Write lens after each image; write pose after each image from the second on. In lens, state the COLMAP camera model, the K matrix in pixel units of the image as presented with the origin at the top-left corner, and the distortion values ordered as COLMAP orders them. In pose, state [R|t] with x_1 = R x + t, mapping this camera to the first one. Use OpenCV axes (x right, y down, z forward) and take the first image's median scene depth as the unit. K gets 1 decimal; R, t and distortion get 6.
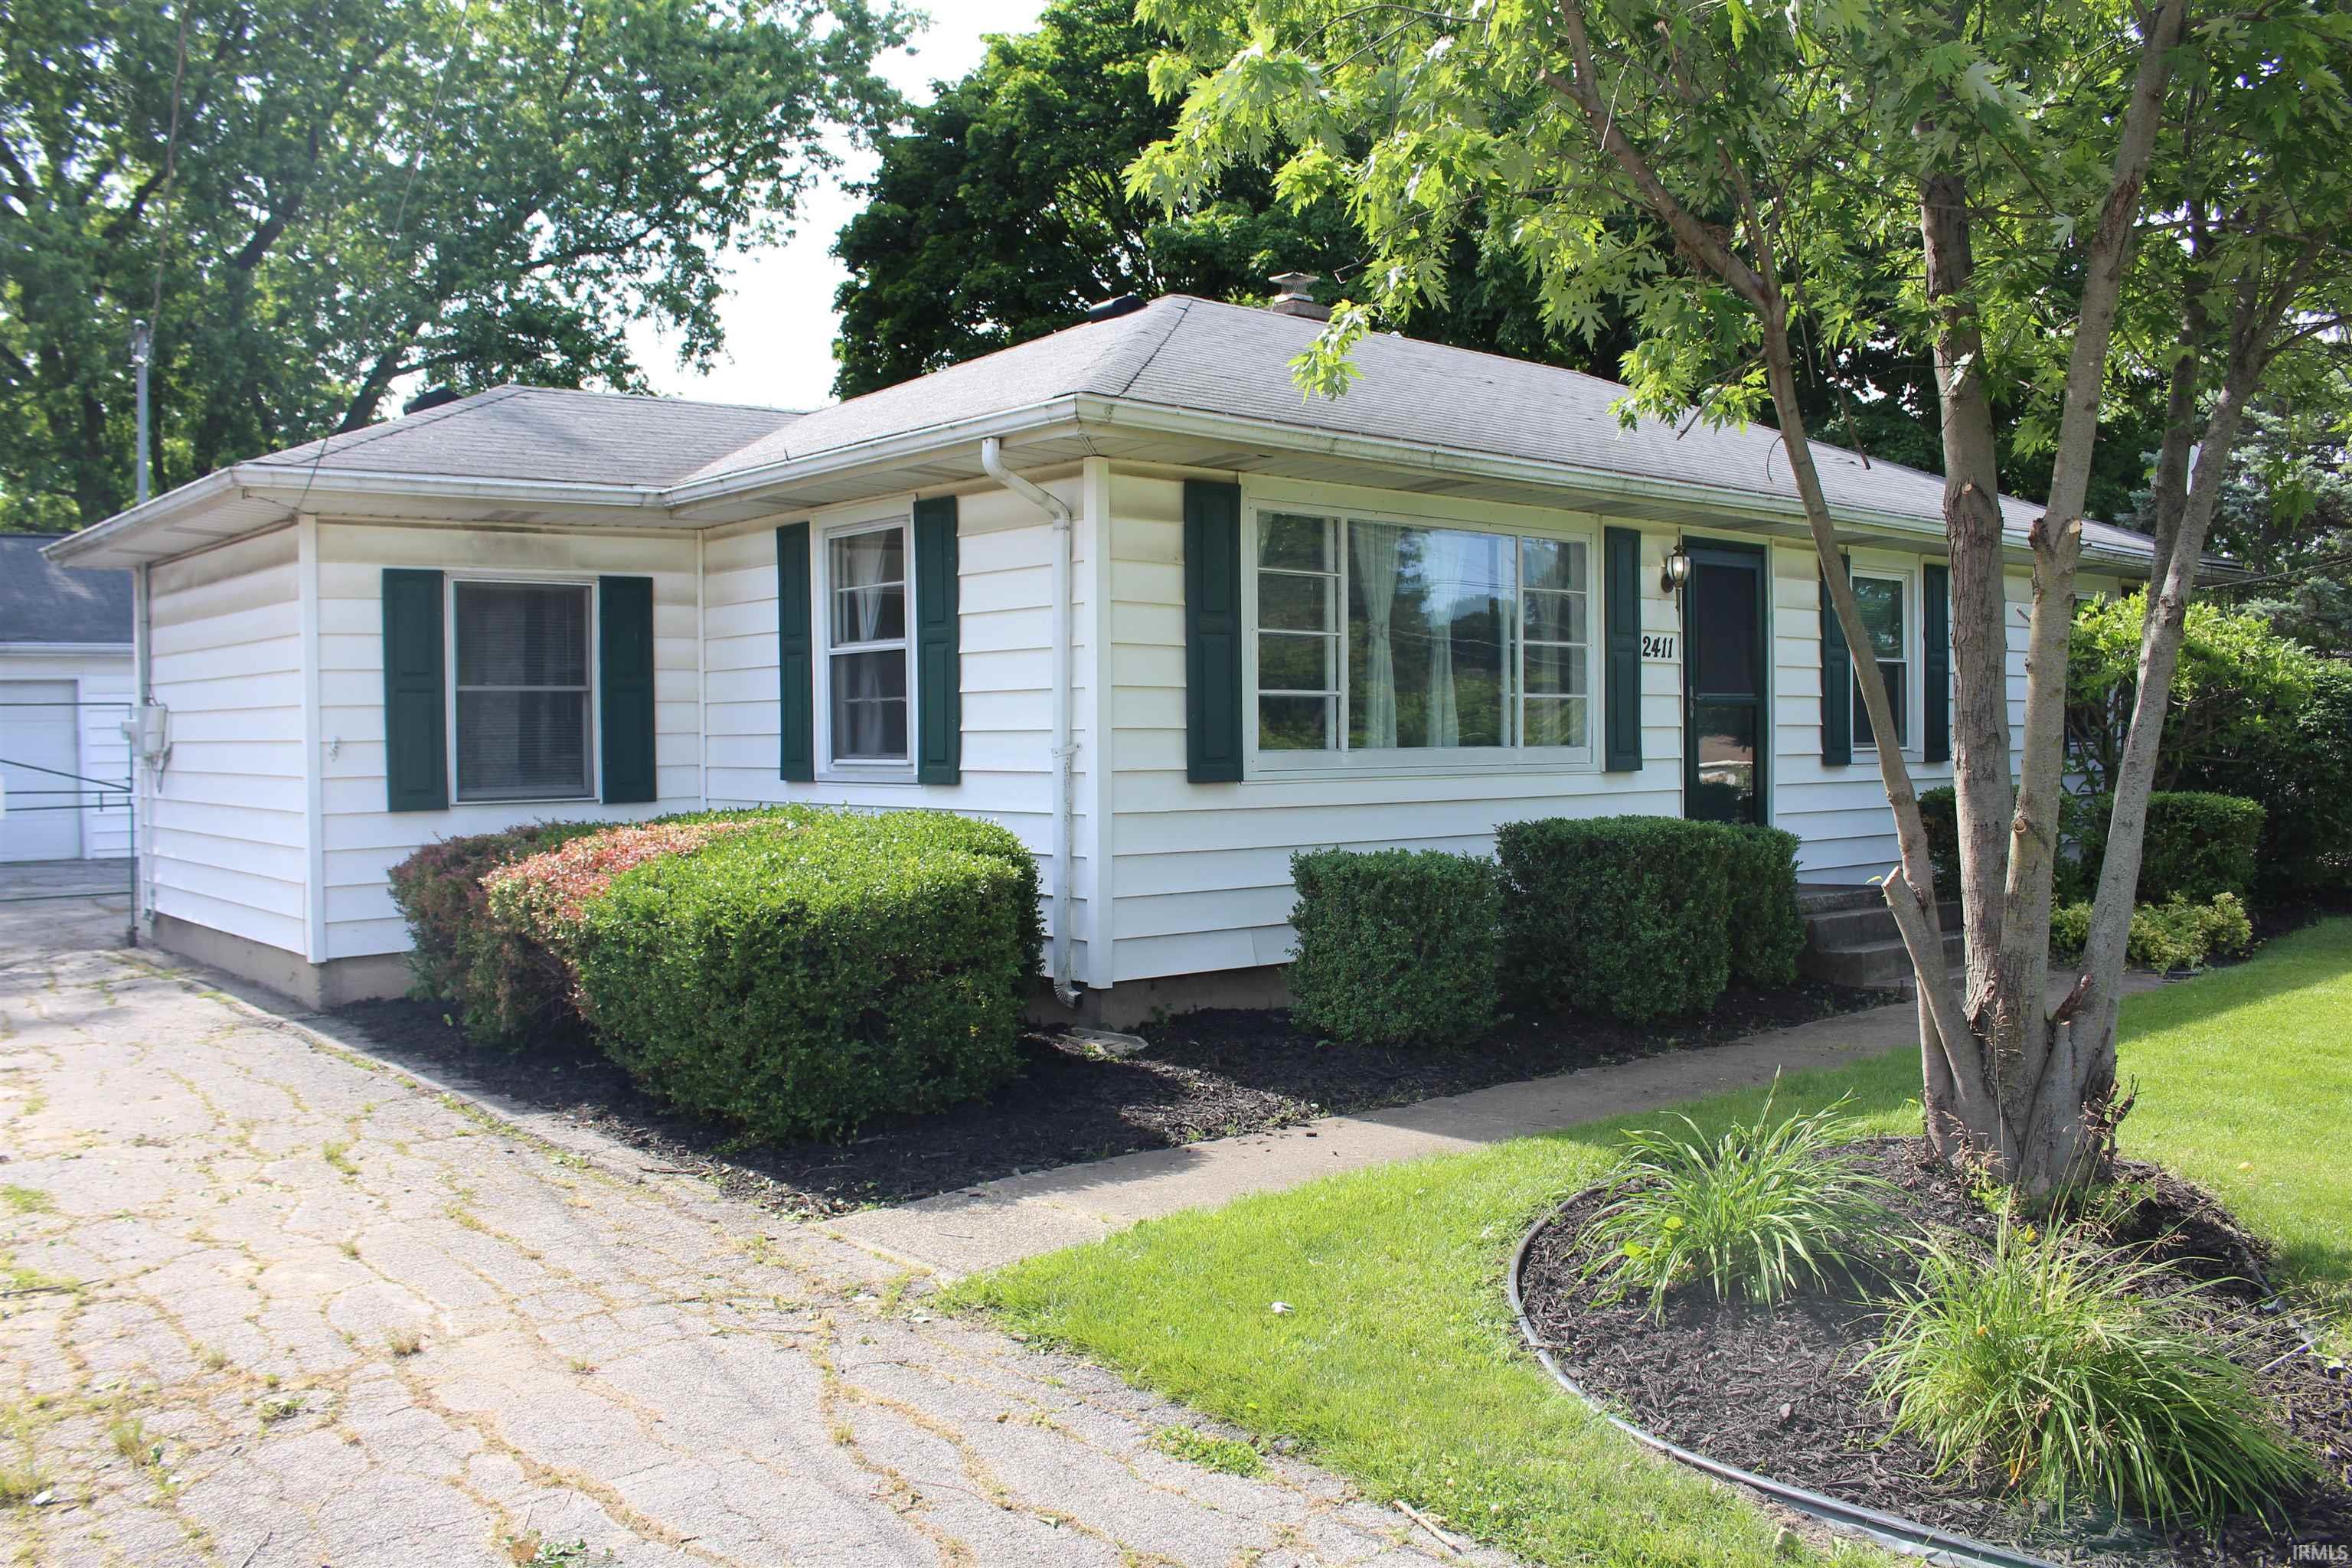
lens RADIAL K [[1911.5, 0, 1178.8], [0, 1911.5, 779.3], [0, 0, 1]] dist [-0.164364, 0.130186]
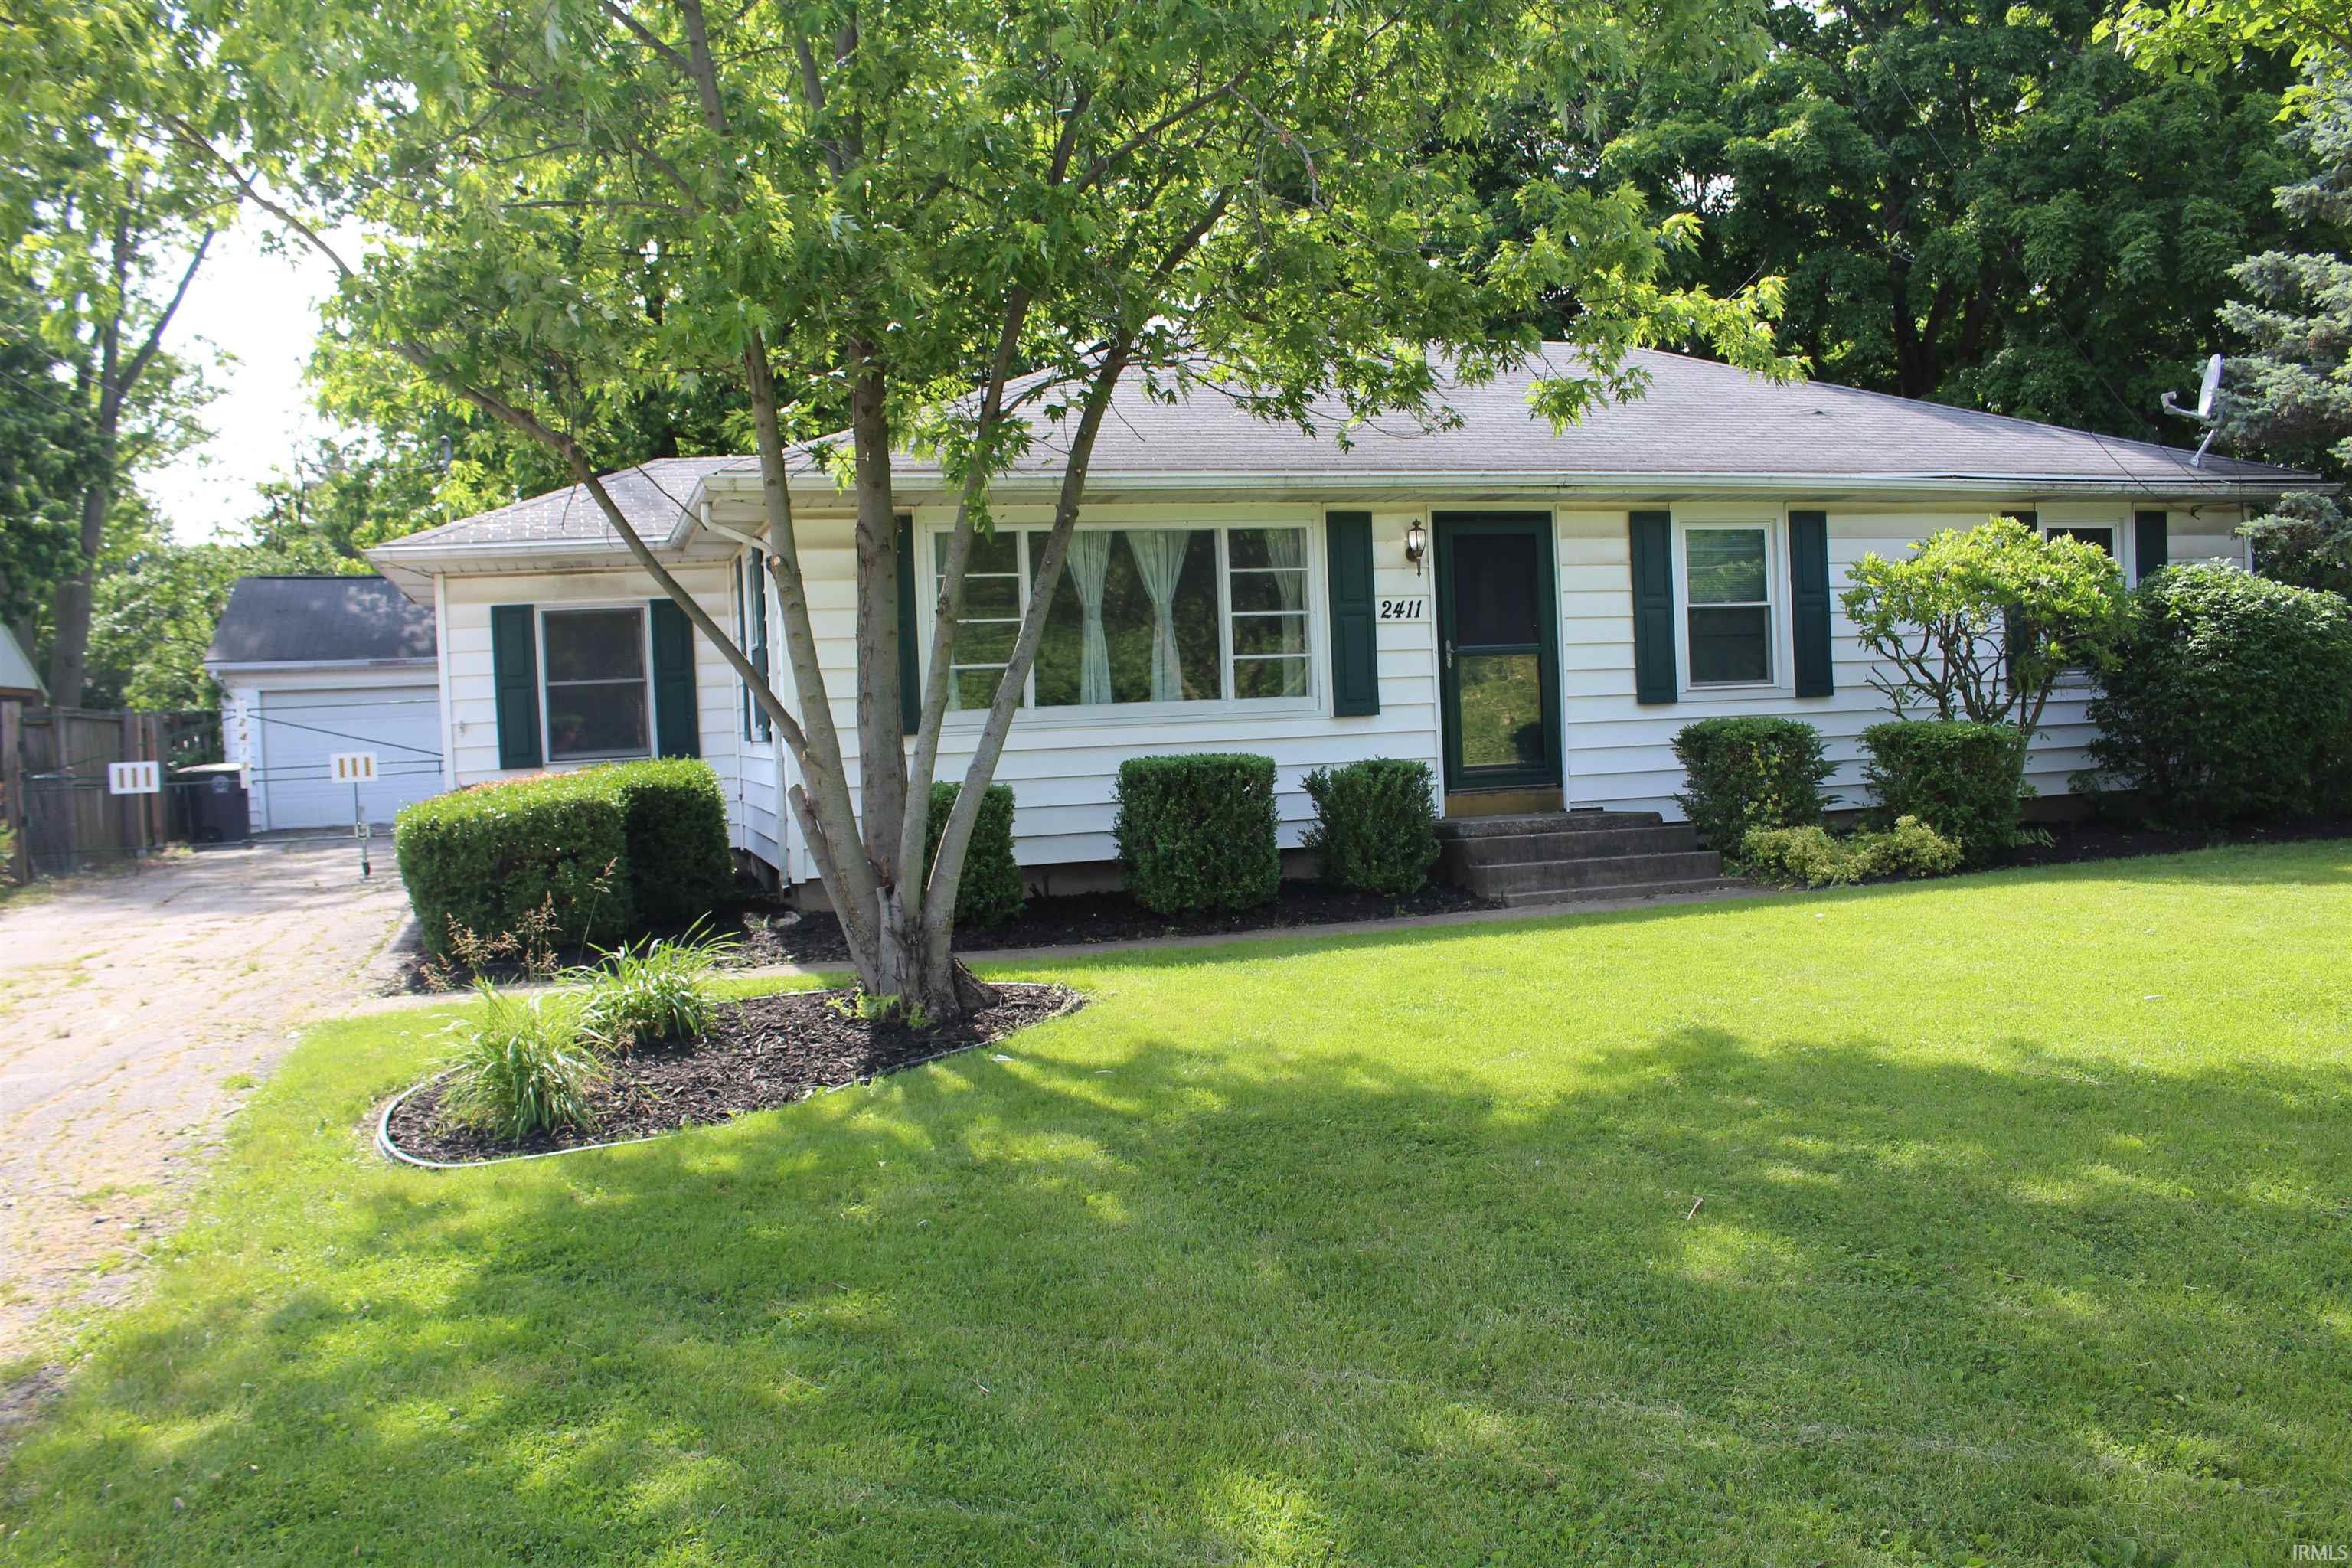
lens RADIAL K [[1911.5, 0, 1178.8], [0, 1911.5, 779.3], [0, 0, 1]] dist [-0.164364, 0.130186]
pose [[0.919333, -0.015873, -0.393161, 0.603691], [0.023774, 0.999601, 0.015234, 0.014698], [0.392763, -0.023353, 0.919343, -0.152195]]
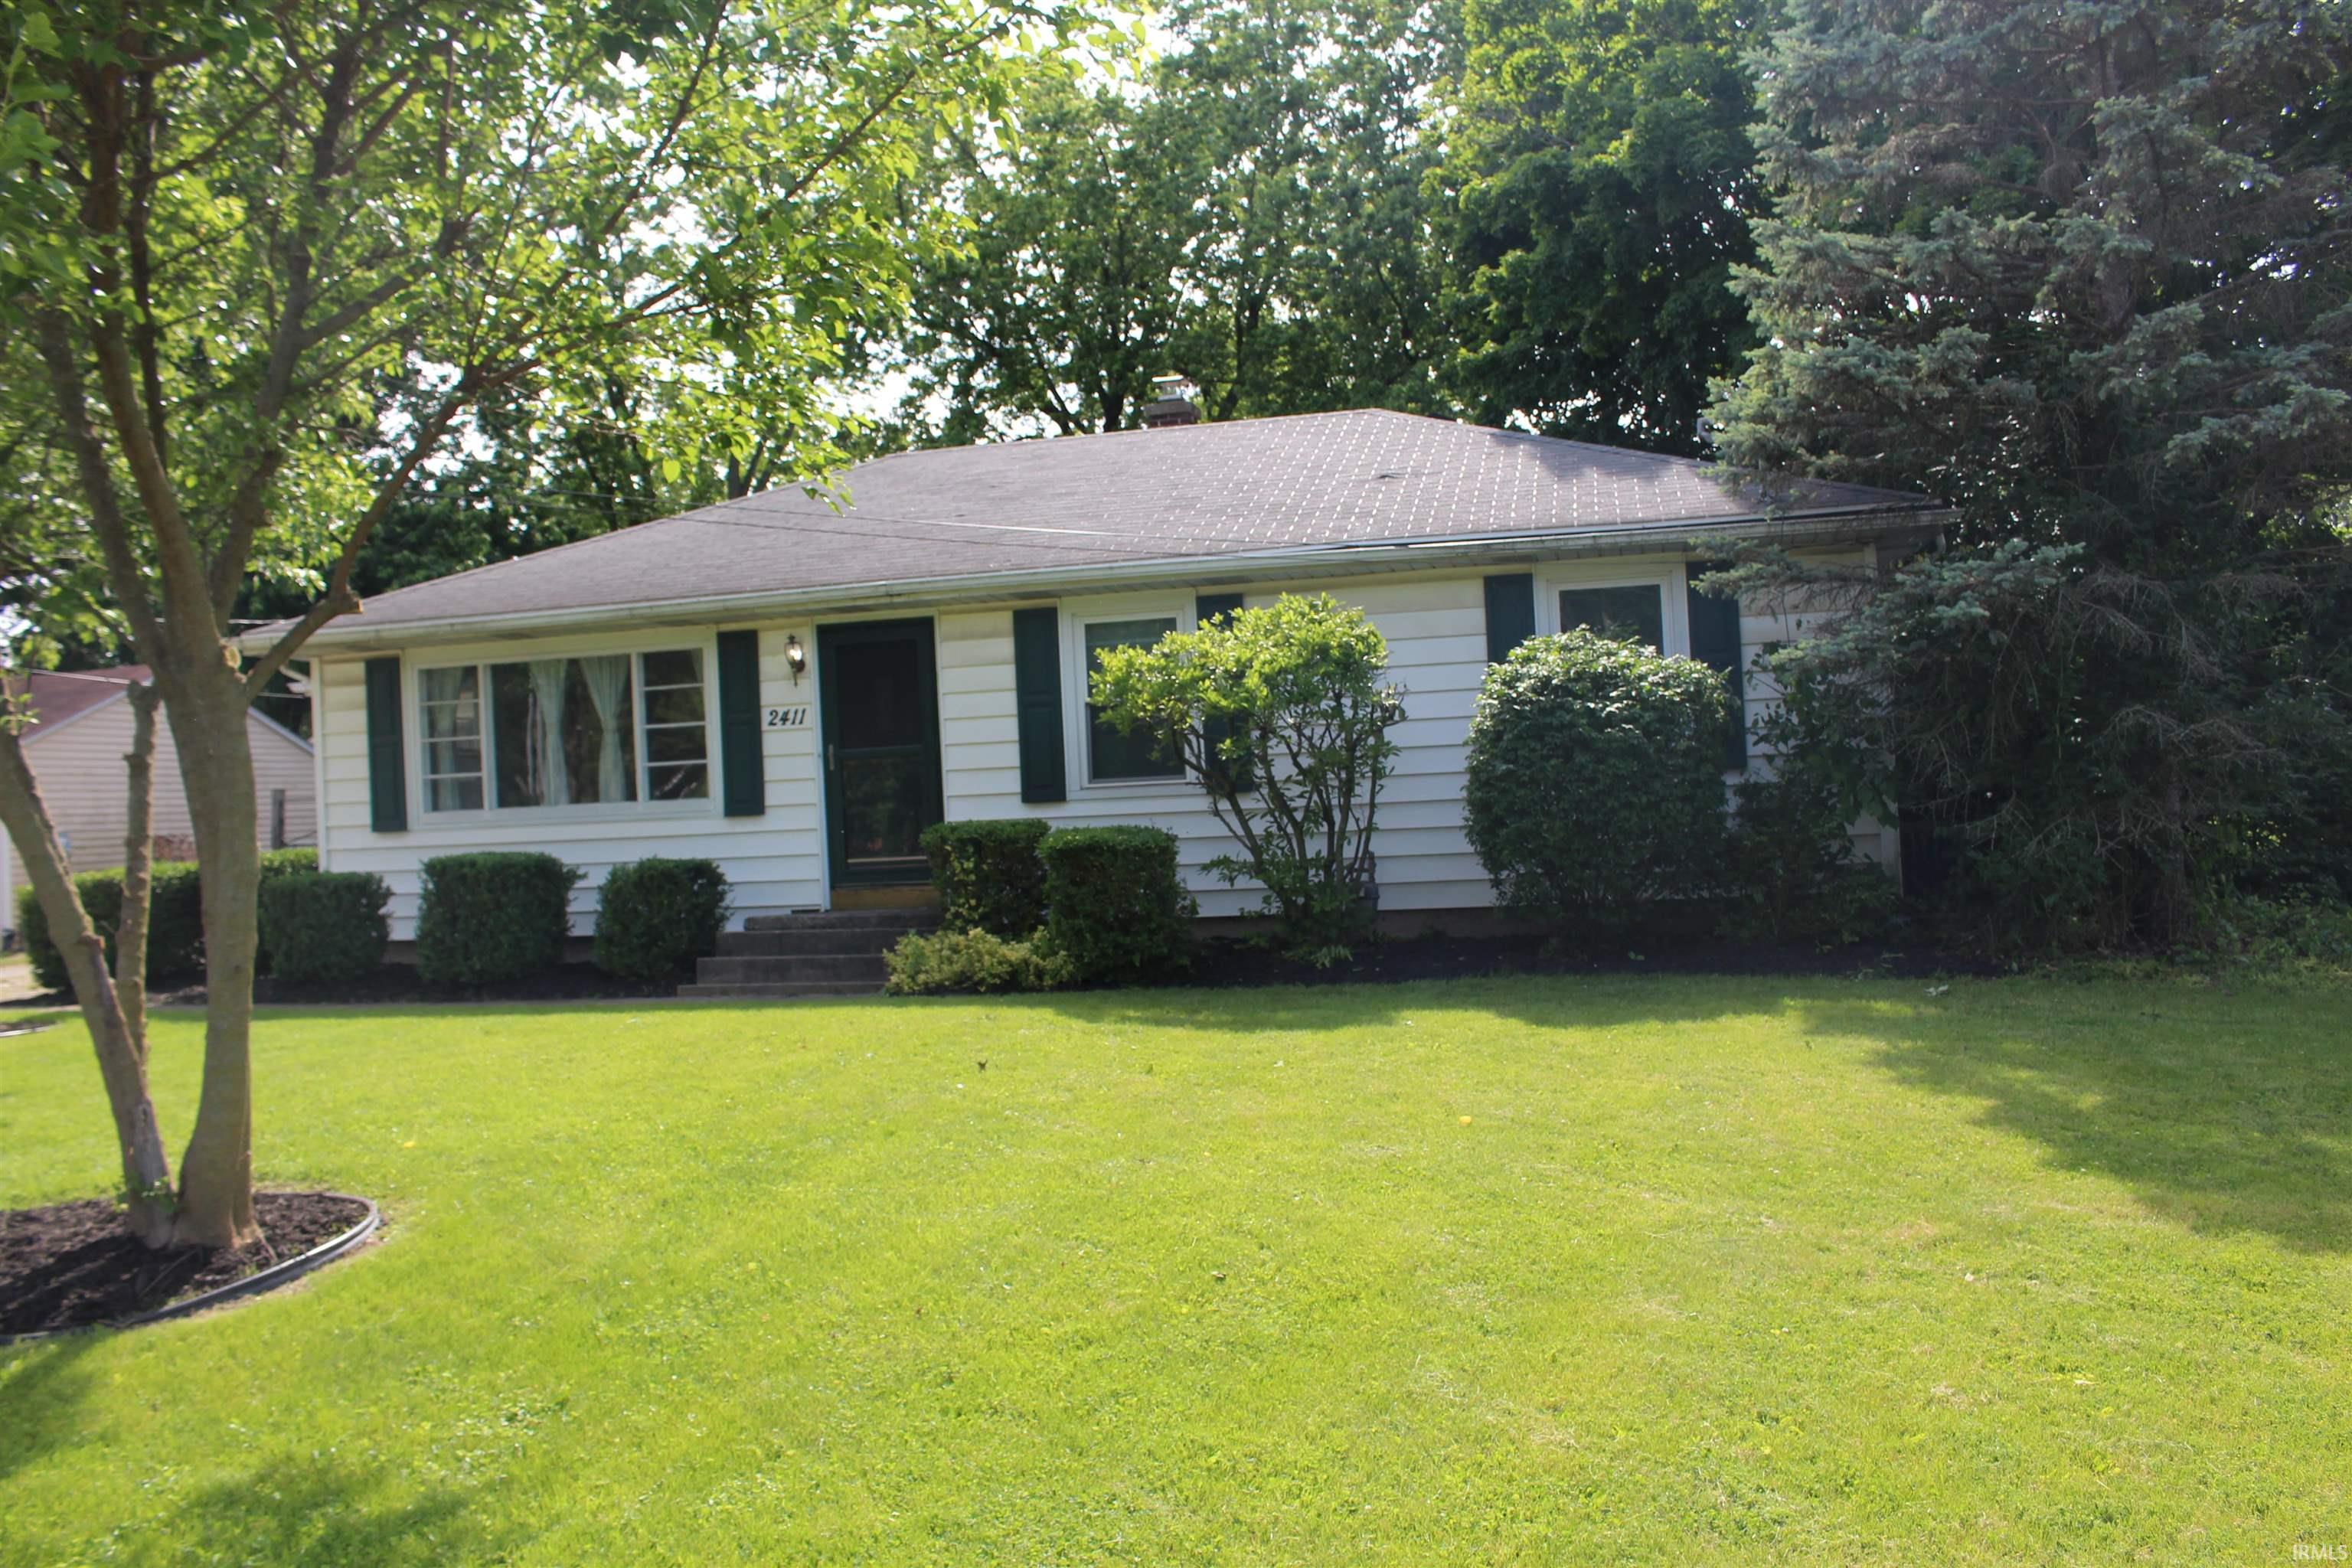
lens RADIAL K [[1911.5, 0, 1178.8], [0, 1911.5, 779.3], [0, 0, 1]] dist [-0.164364, 0.130186]
pose [[0.611773, -0.015494, -0.790881, 1.464132], [0.027321, 0.999626, 0.001551, -0.023149], [0.790561, -0.022556, 0.611967, 0.427684]]
